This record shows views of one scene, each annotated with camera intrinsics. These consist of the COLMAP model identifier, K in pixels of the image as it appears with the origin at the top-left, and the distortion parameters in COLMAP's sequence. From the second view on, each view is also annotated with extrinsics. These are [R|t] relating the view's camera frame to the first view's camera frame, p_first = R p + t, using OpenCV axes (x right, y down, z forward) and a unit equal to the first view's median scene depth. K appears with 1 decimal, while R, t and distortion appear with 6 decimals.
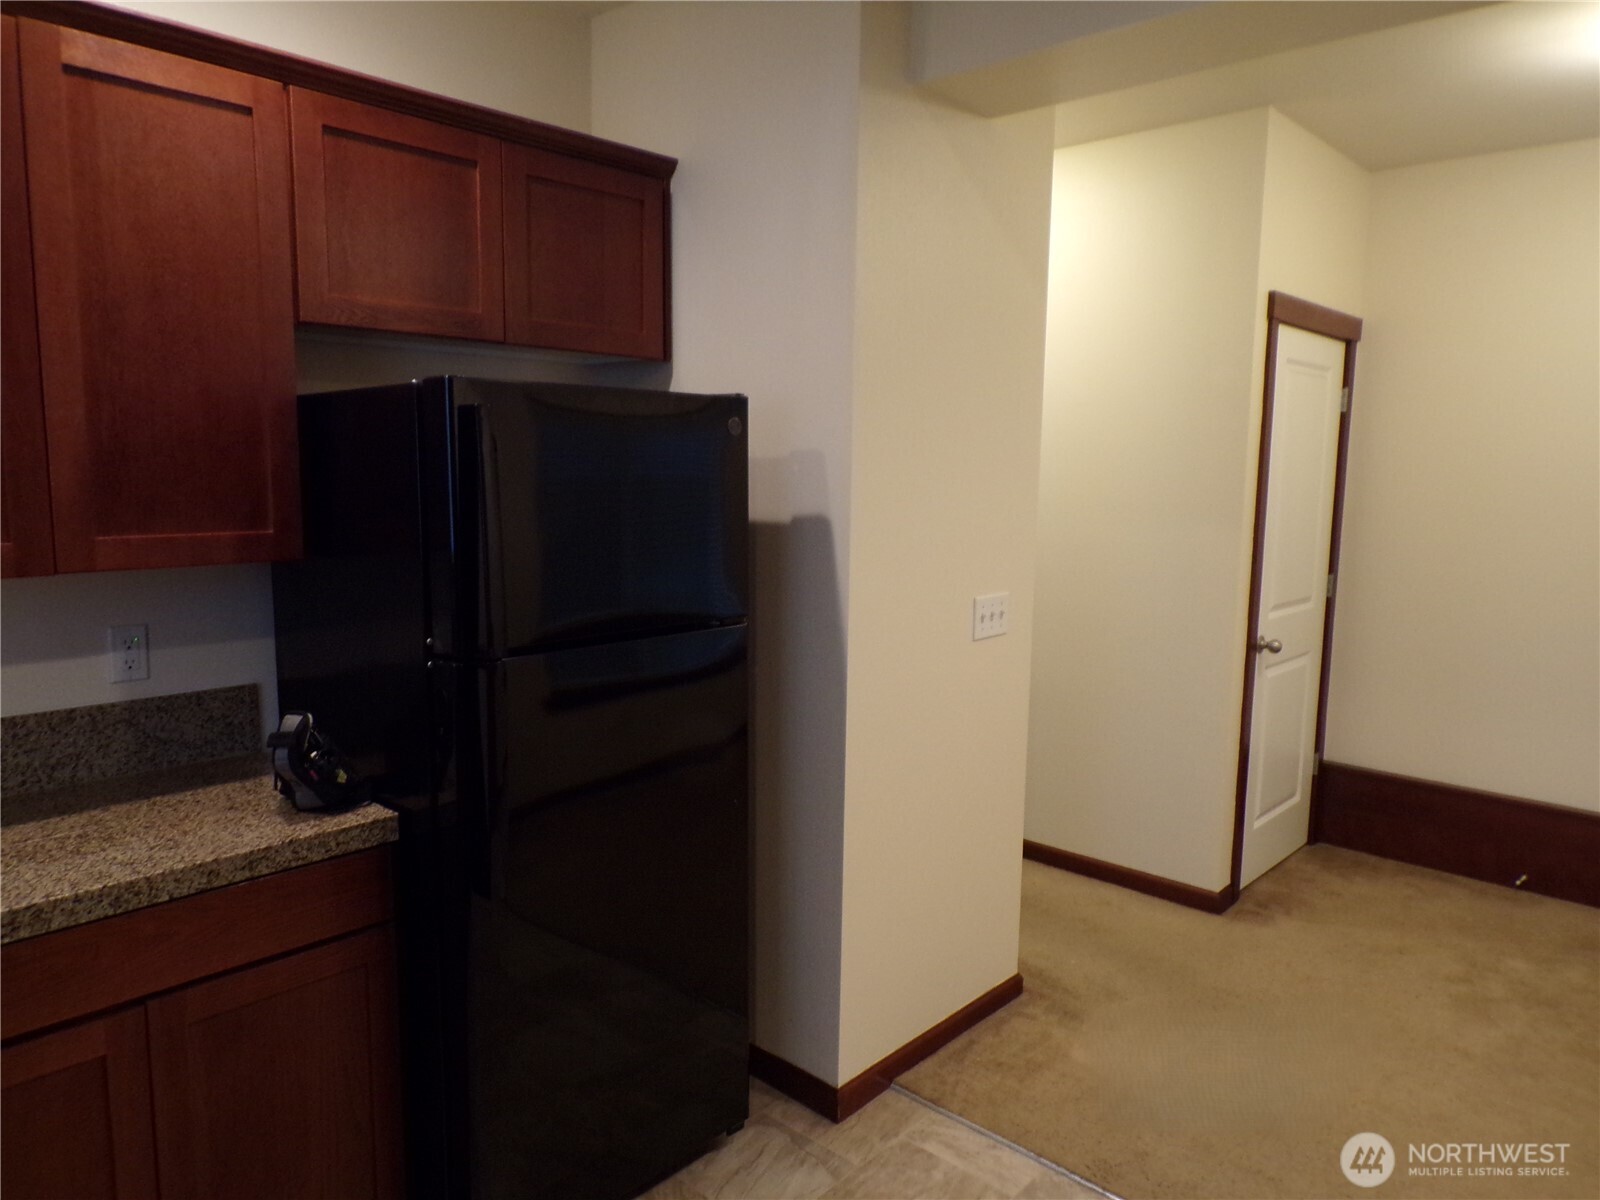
lens RADIAL K [[1084.5, 0, 800.7], [0, 1084.5, 598.3], [0, 0, 1]] dist [-0.003603, 0.014384]
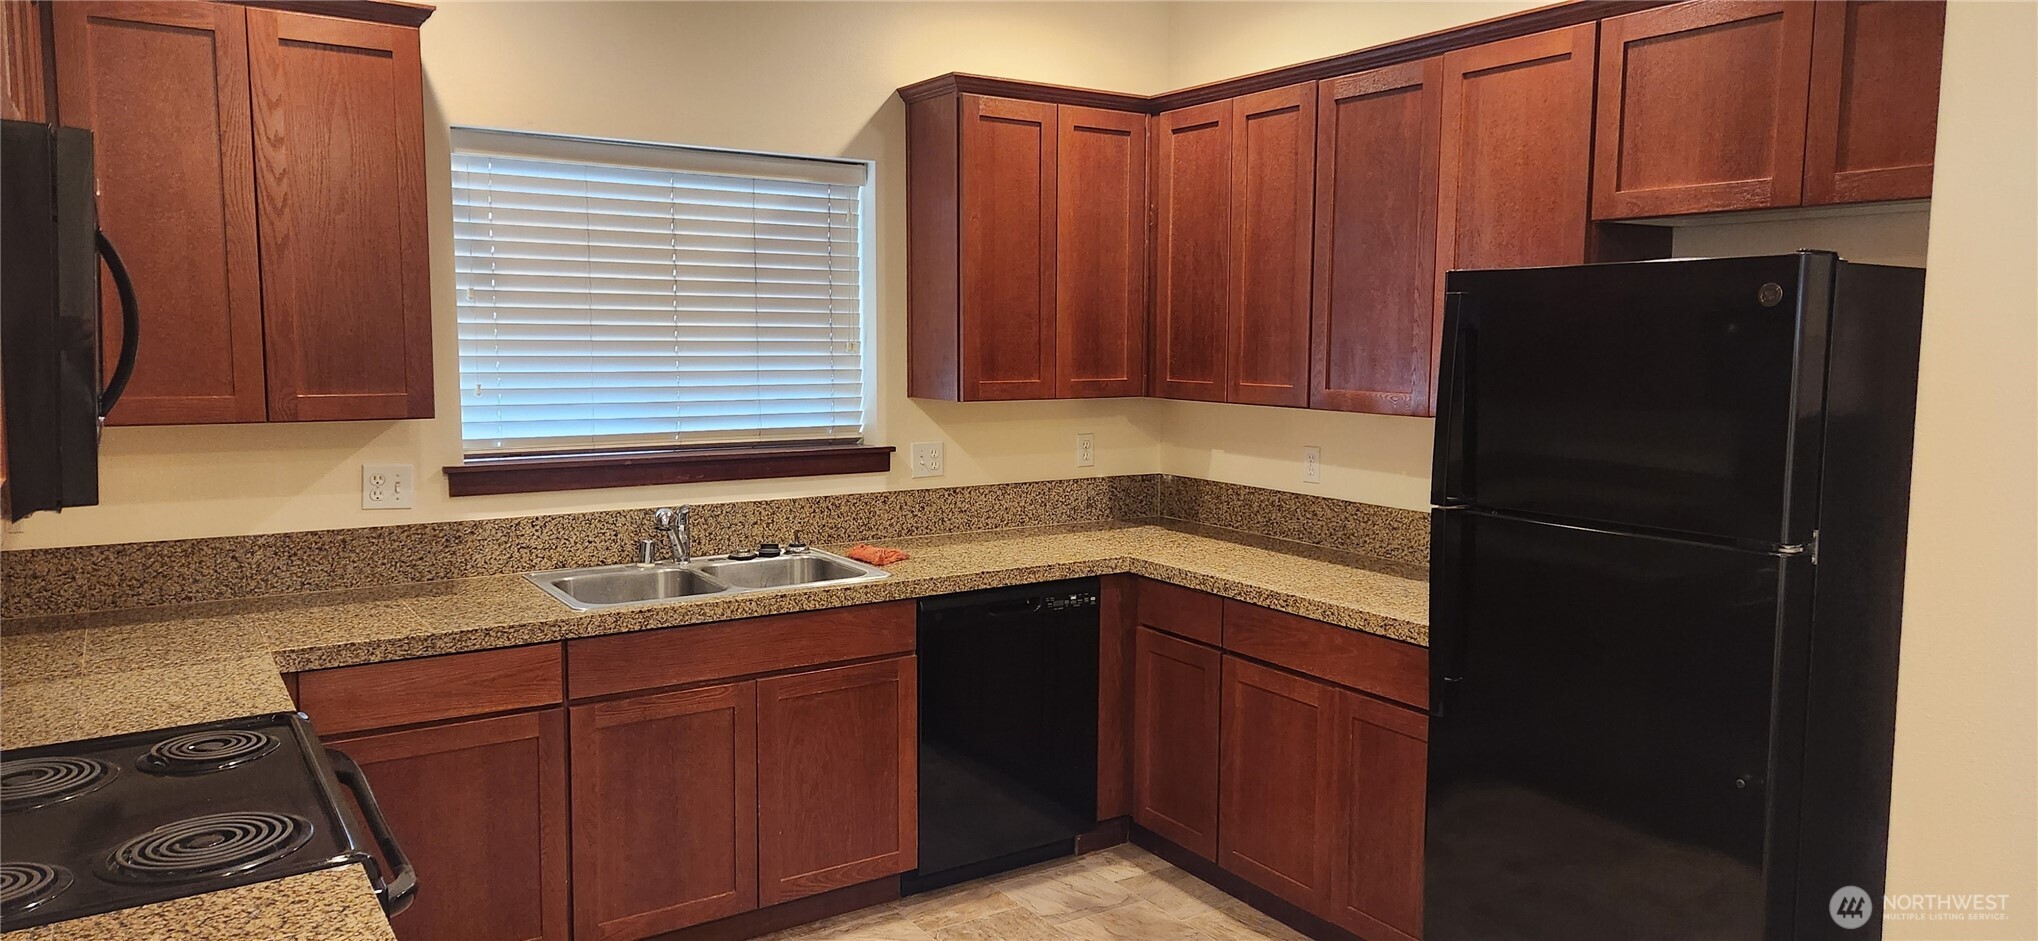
lens RADIAL K [[1343.9, 0, 1030.6], [0, 1343.9, 461.2], [0, 0, 1]] dist [0.048248, -0.024538]
pose [[-0.234185, 0.077758, -0.969077, 0.976530], [-0.130327, 0.985288, 0.110553, -0.075179], [0.963417, 0.152186, -0.220606, 0.697236]]
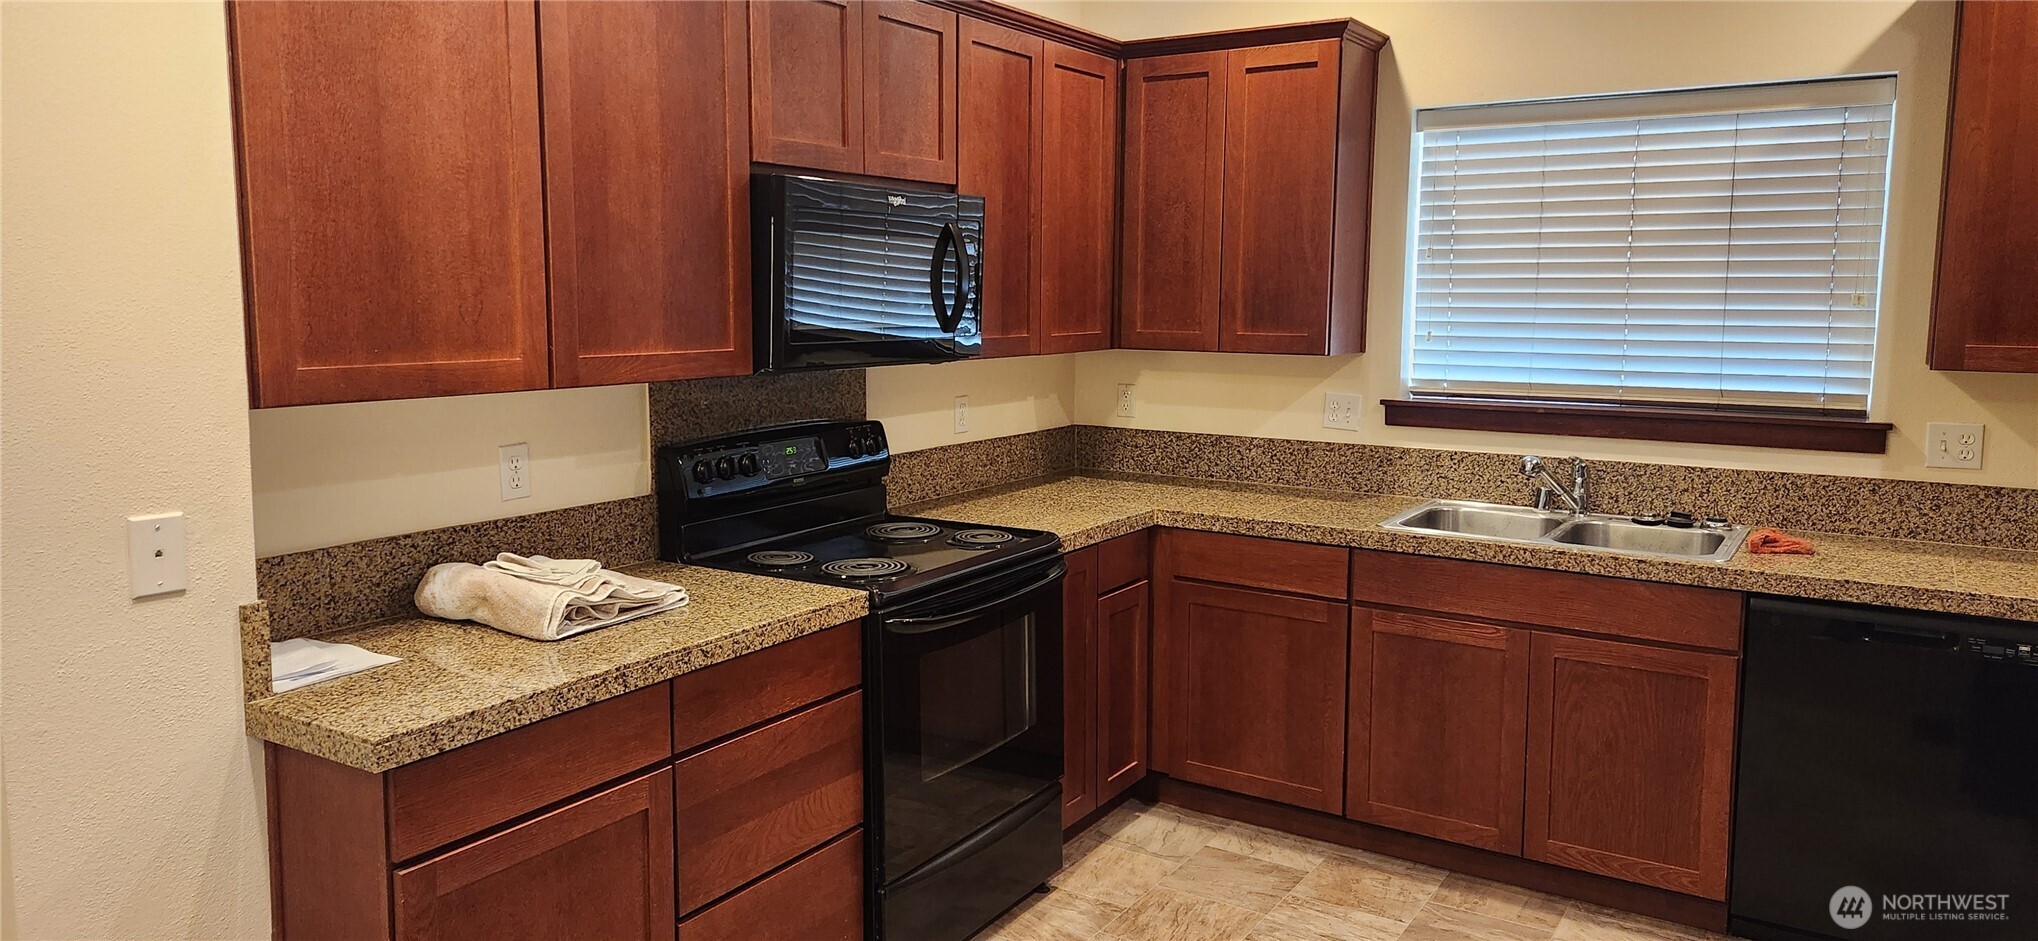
lens RADIAL K [[1343.9, 0, 1006.5], [0, 1343.9, 449.1], [0, 0, 1]] dist [0.048248, -0.024538]
pose [[-0.985753, 0.002590, -0.168177, 0.469242], [-0.038078, 0.970484, 0.238140, -0.159018], [0.163830, 0.241151, -0.956559, 1.373851]]
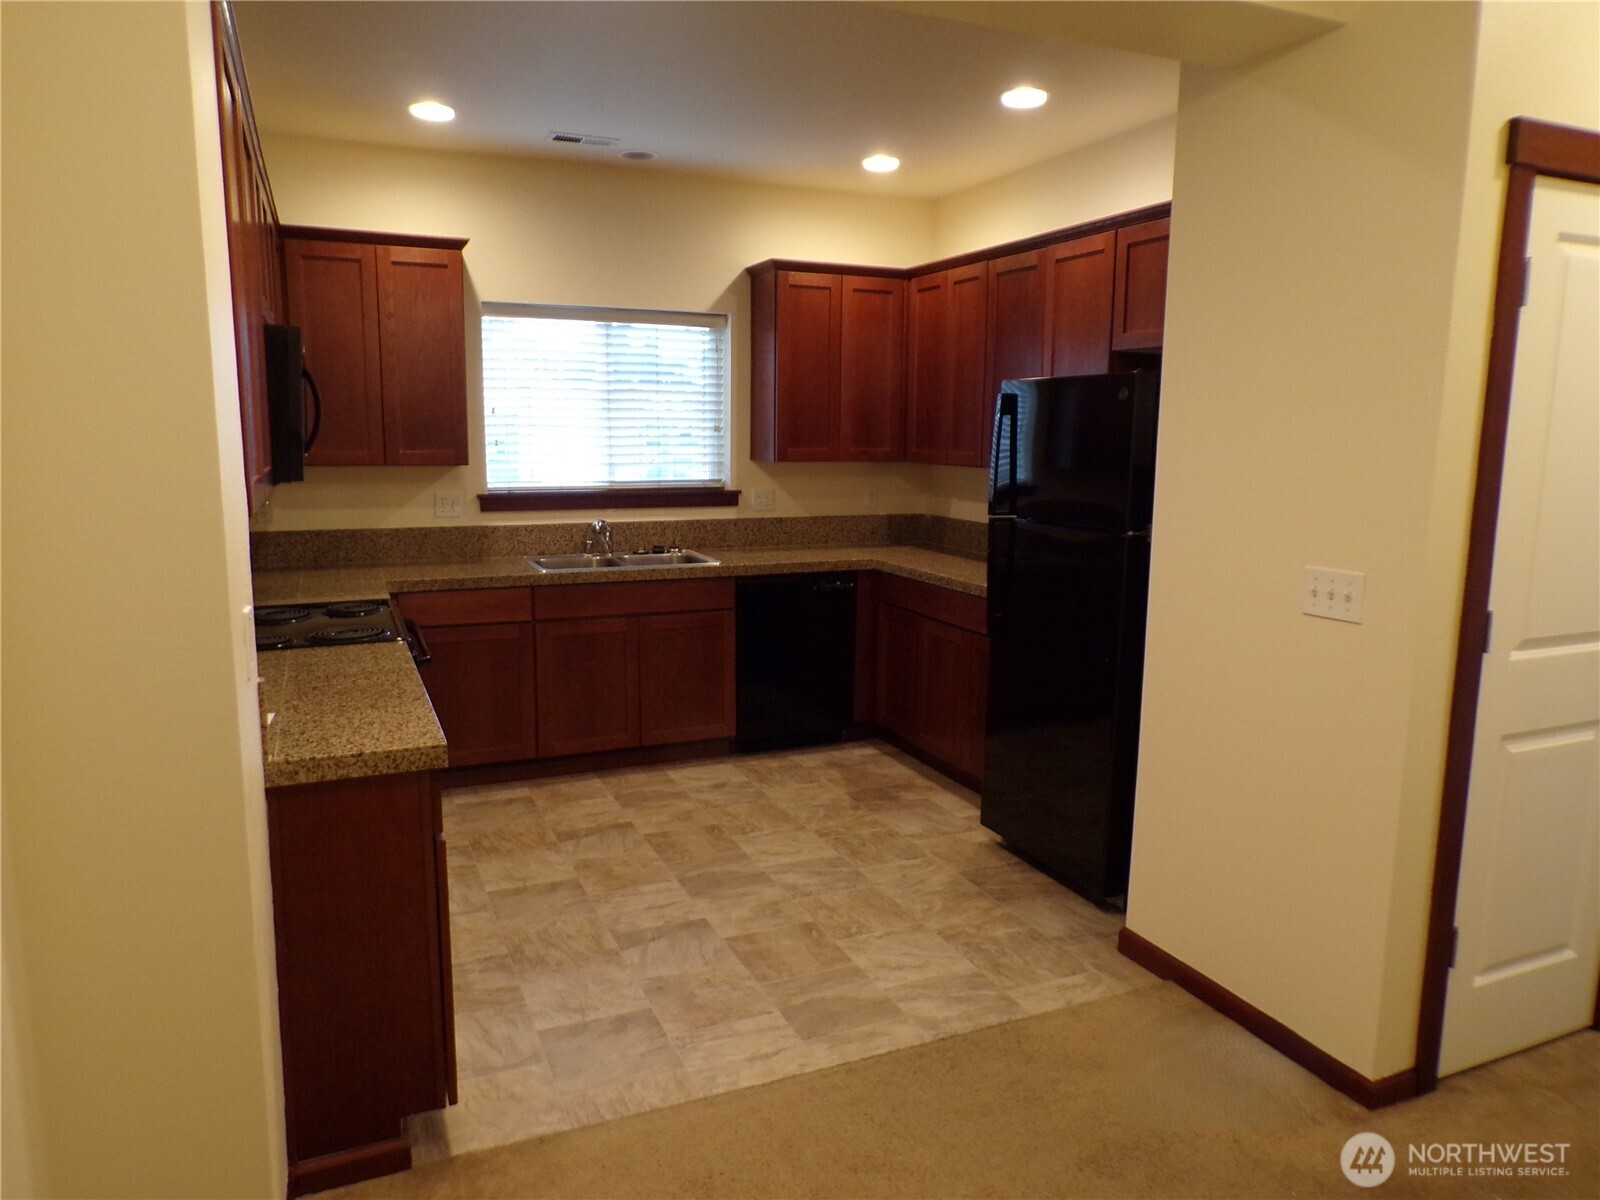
lens RADIAL K [[1084.5, 0, 792.0], [0, 1084.5, 603.0], [0, 0, 1]] dist [-0.003603, 0.014384]
pose [[-0.409037, 0.129905, -0.903224, 1.390381], [-0.127369, 0.971998, 0.197477, -0.114405], [0.903585, 0.195818, -0.381037, 1.165248]]
